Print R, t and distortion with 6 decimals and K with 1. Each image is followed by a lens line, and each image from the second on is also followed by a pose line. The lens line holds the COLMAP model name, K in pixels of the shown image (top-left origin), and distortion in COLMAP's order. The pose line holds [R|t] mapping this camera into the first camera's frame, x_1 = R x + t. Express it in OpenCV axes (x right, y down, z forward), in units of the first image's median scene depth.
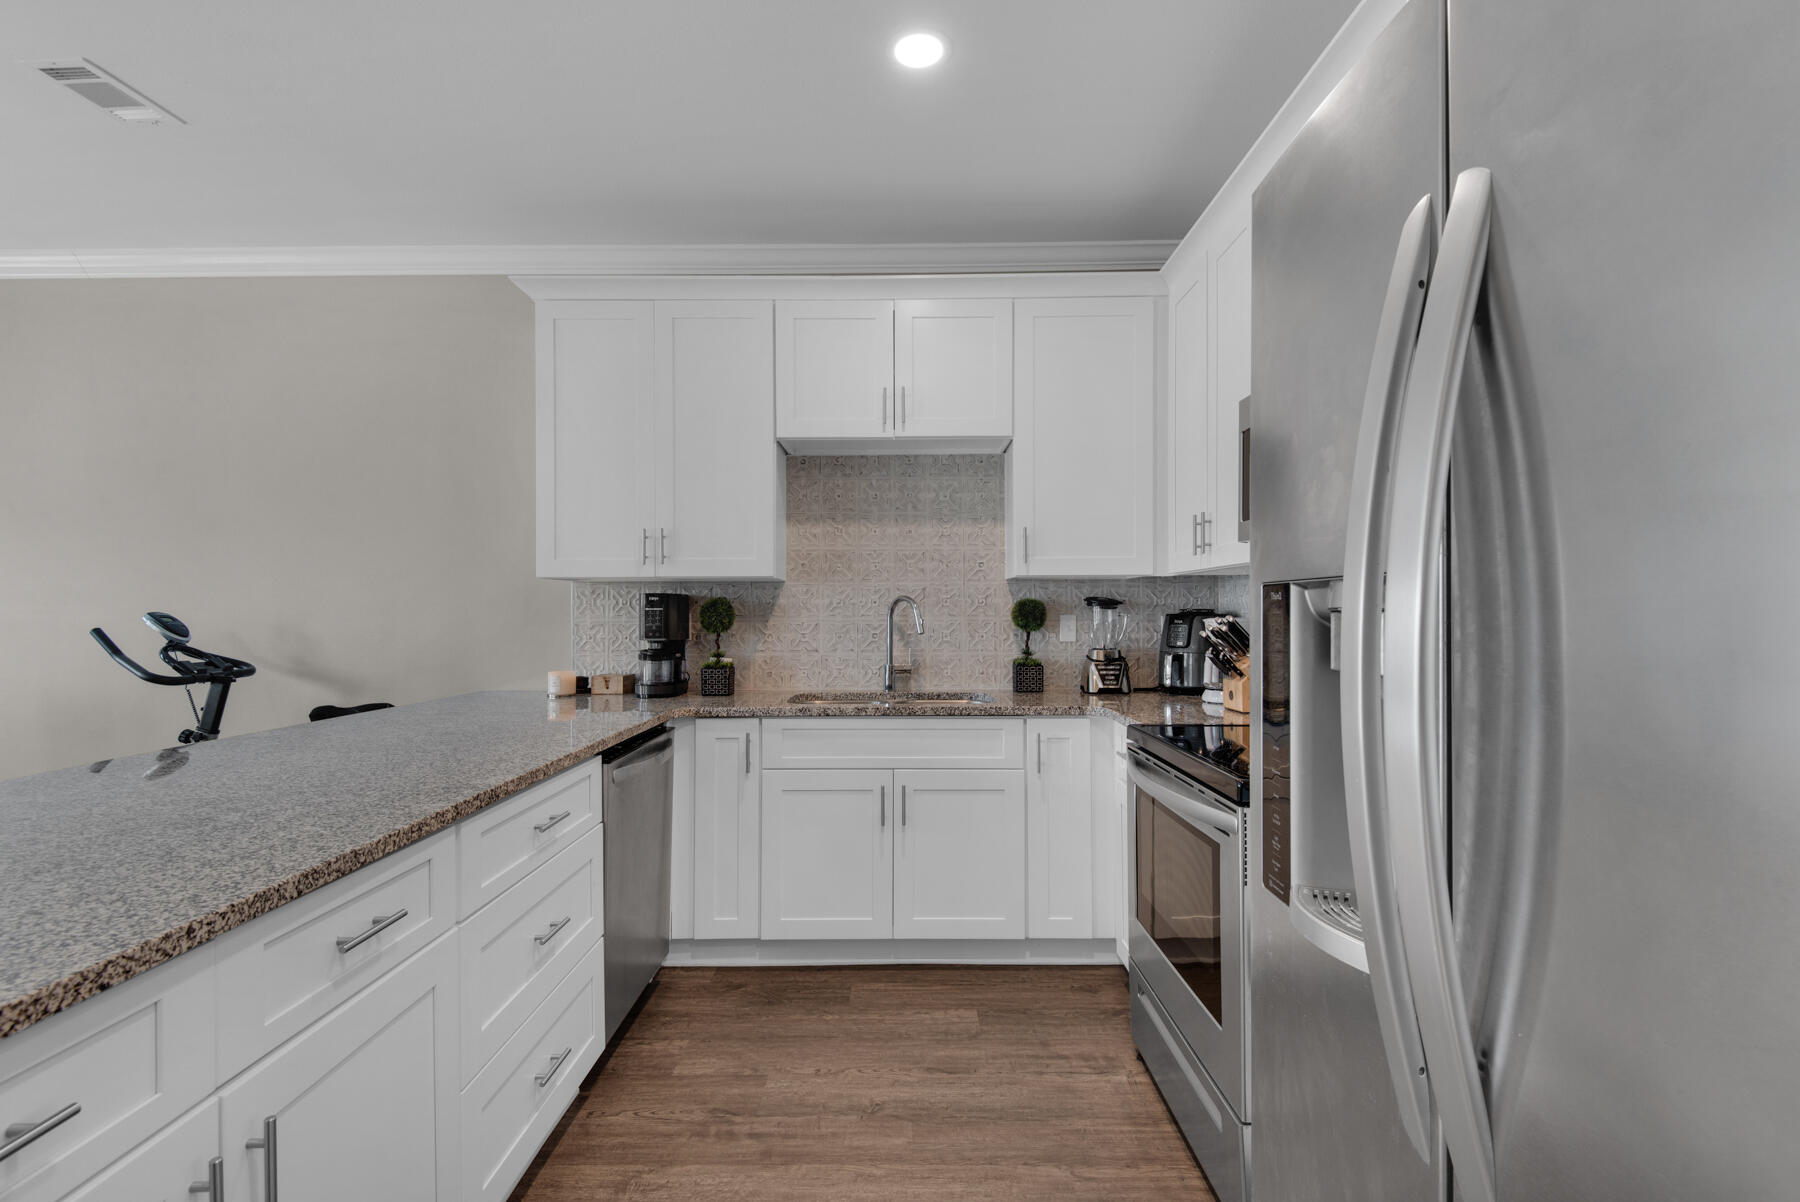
lens RADIAL K [[815.4, 0, 897.0], [0, 815.4, 596.2], [0, 0, 1]] dist [0.016583, -0.003598]
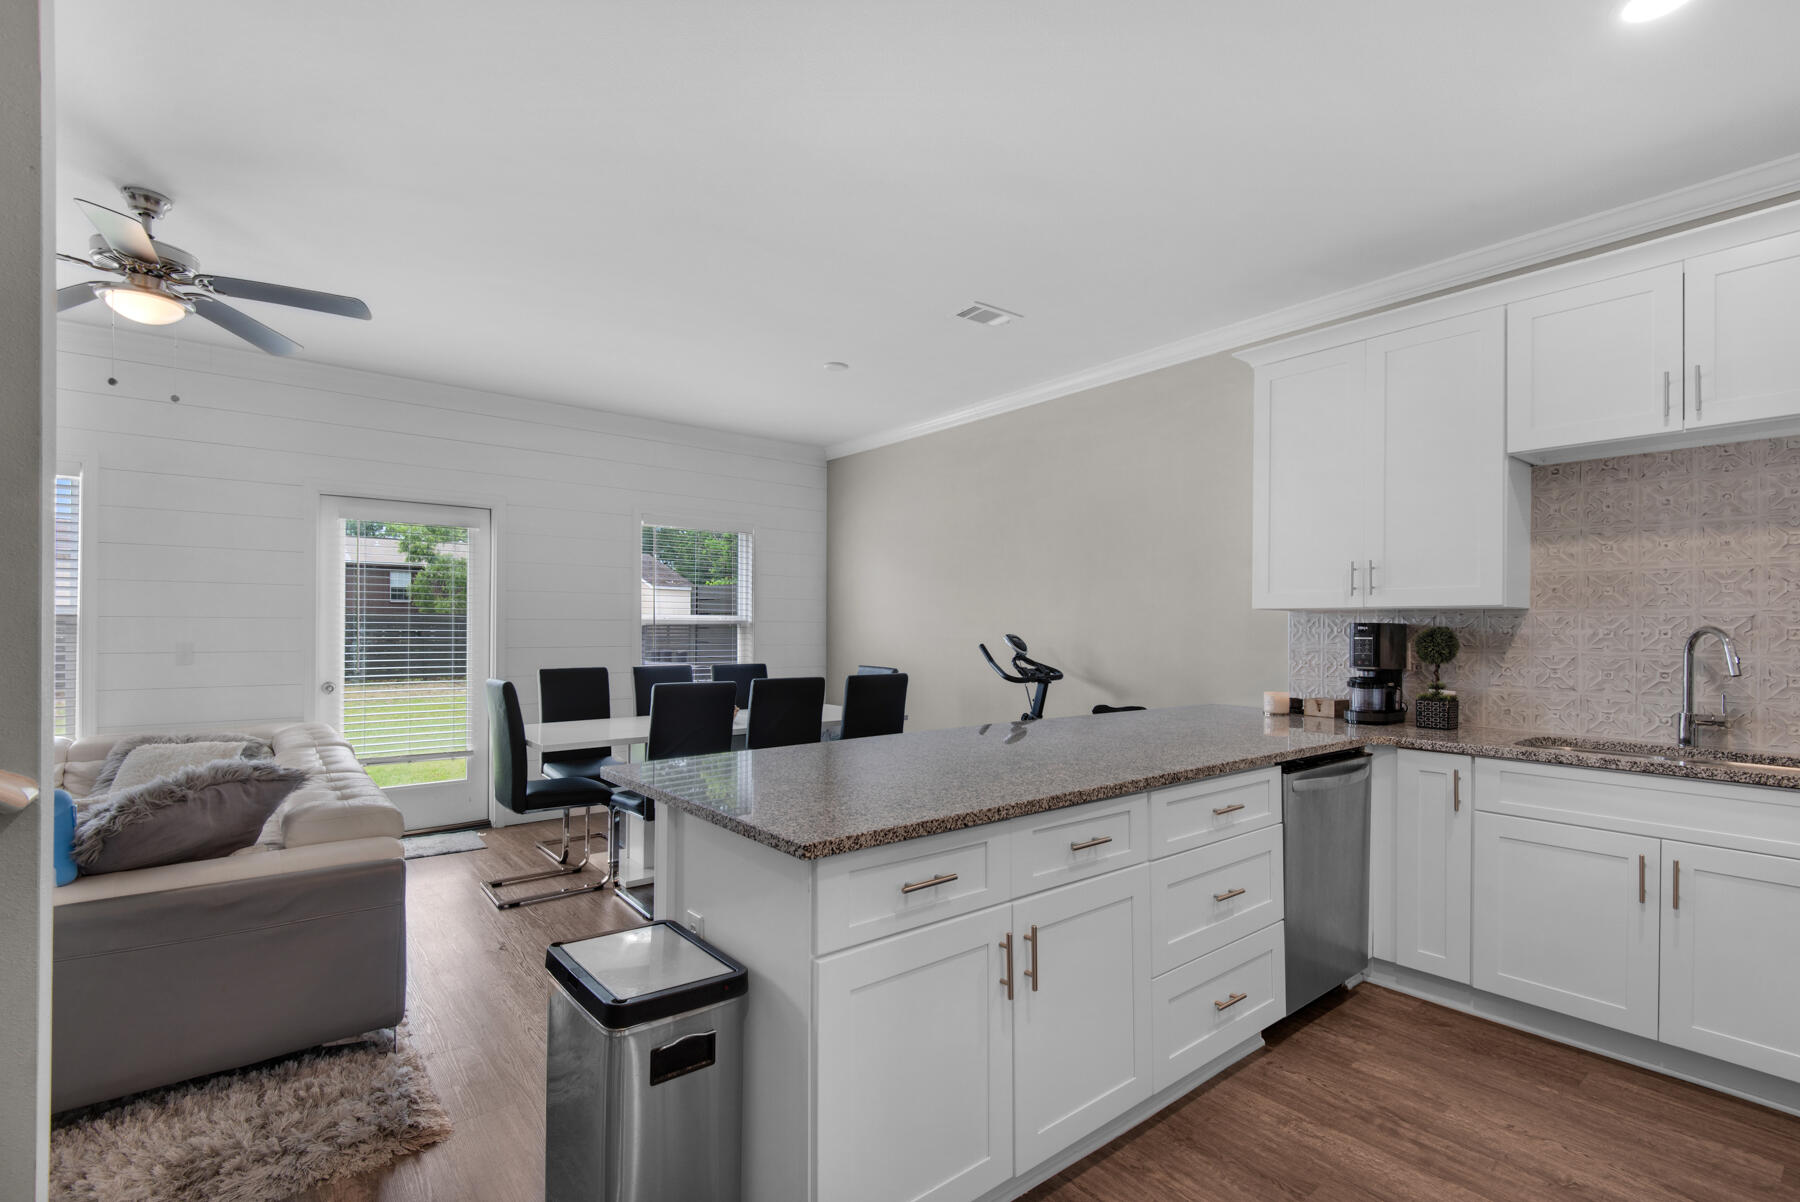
lens RADIAL K [[822.2, 0, 897.5], [0, 822.2, 622.7], [0, 0, 1]] dist [0.010813, -0.005666]
pose [[0.631826, 0.004296, -0.775099, 0.154265], [0.003779, 0.999956, 0.008623, -0.016619], [0.775101, -0.008377, 0.631782, -0.126506]]
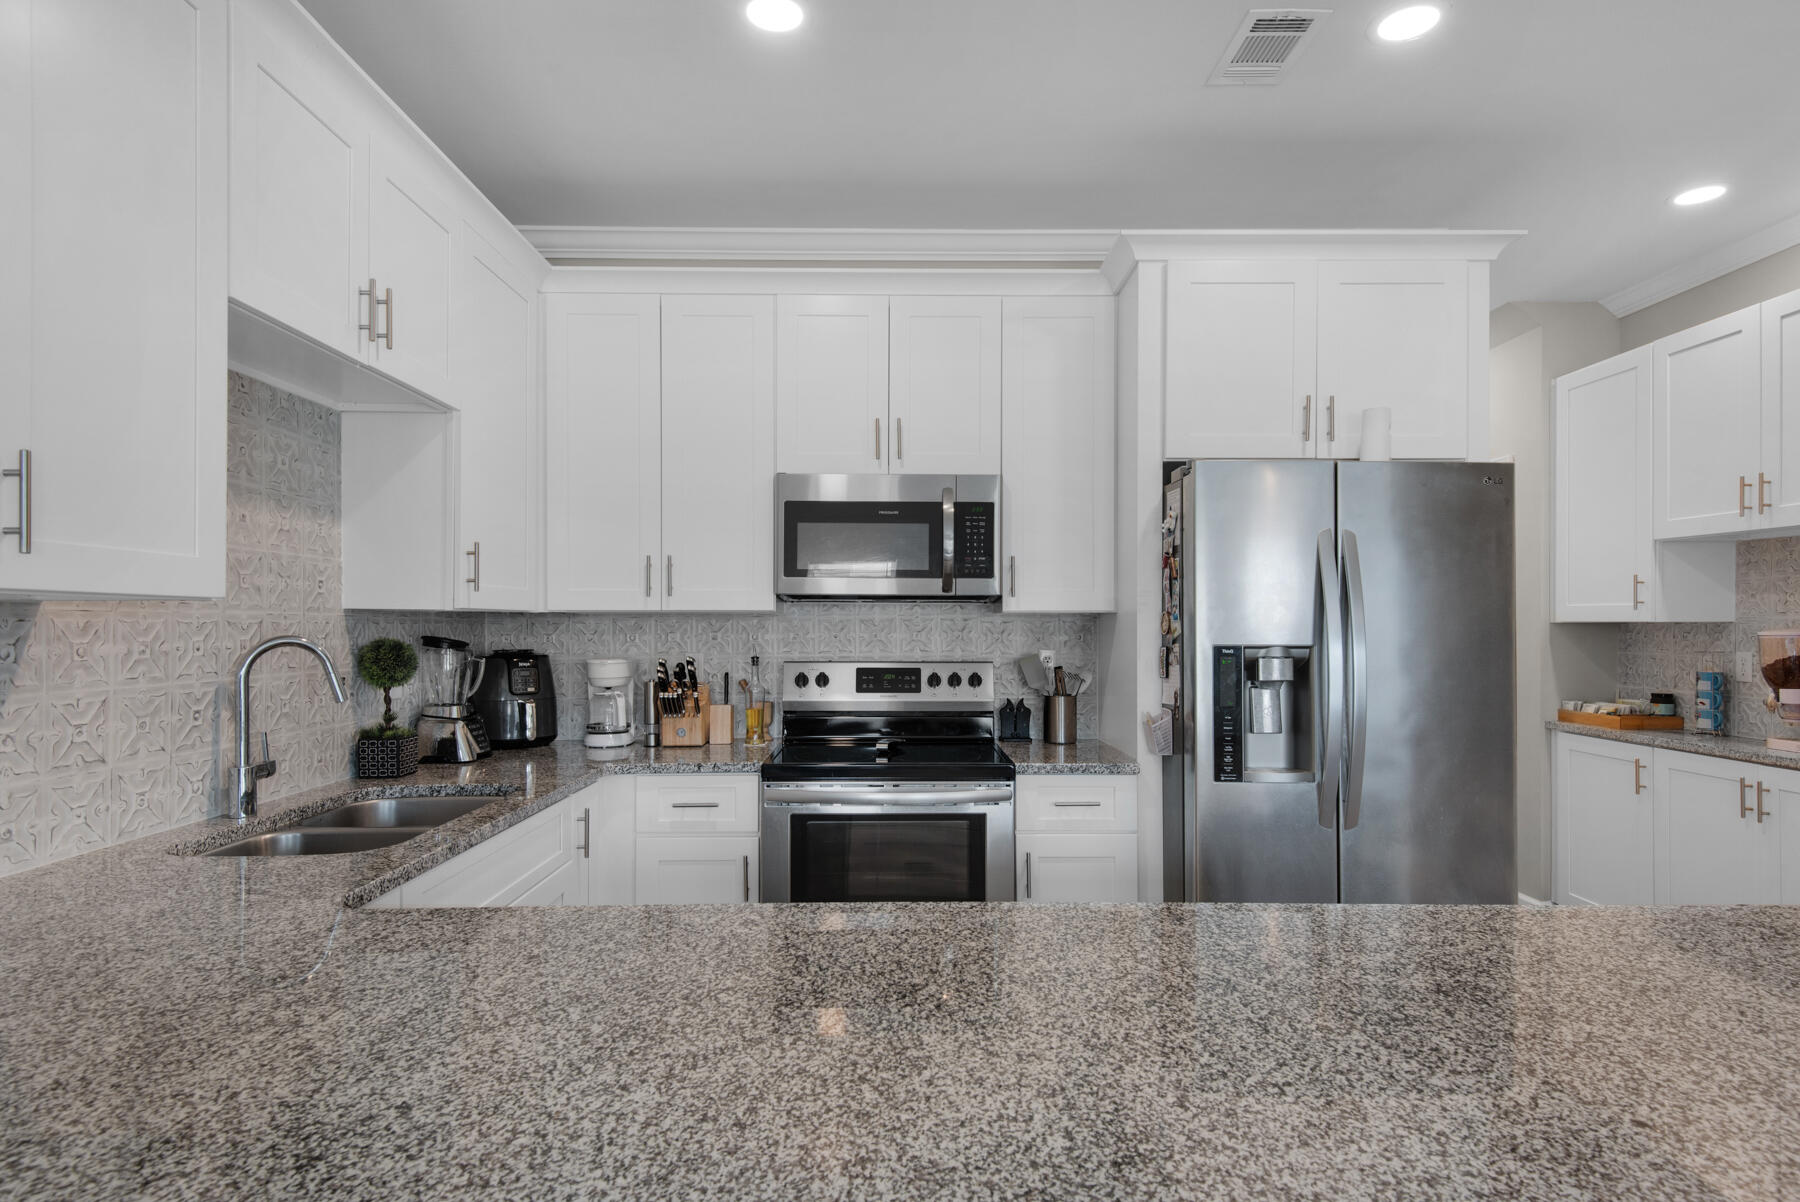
lens RADIAL K [[960.0, 0, 906.4], [0, 960.0, 619.7], [0, 0, 1]] dist [0.019539, -0.010716]
pose [[-0.030926, 0.009687, 0.999475, -0.780902], [-0.015557, 0.999827, -0.010172, -0.014072], [-0.999401, -0.015863, -0.030770, 0.705041]]
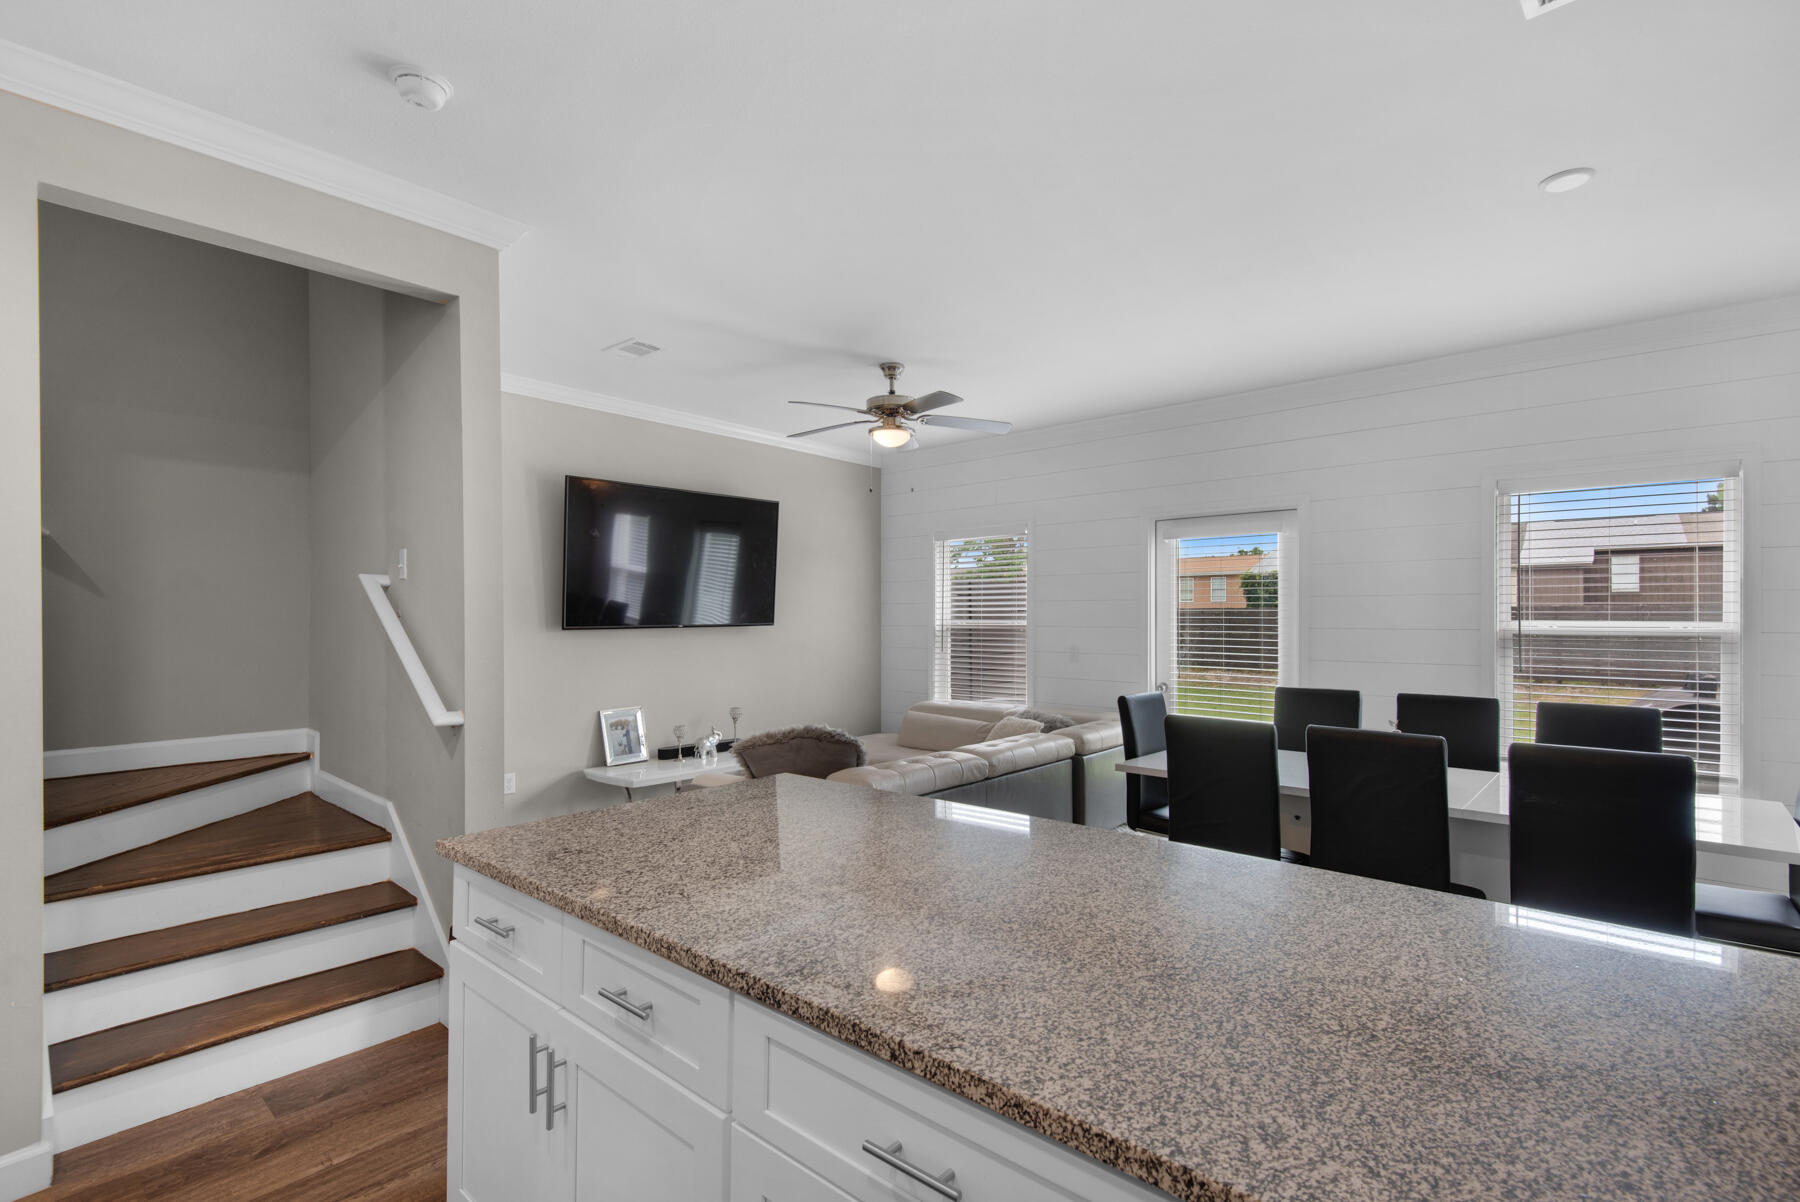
lens RADIAL K [[822.2, 0, 907.7], [0, 822.2, 602.7], [0, 0, 1]] dist [0.010813, -0.005666]
pose [[-0.643160, -0.007300, -0.765697, -0.017008], [0.013777, 0.999682, -0.021103, -0.040158], [0.765608, -0.024122, -0.642855, 0.852954]]
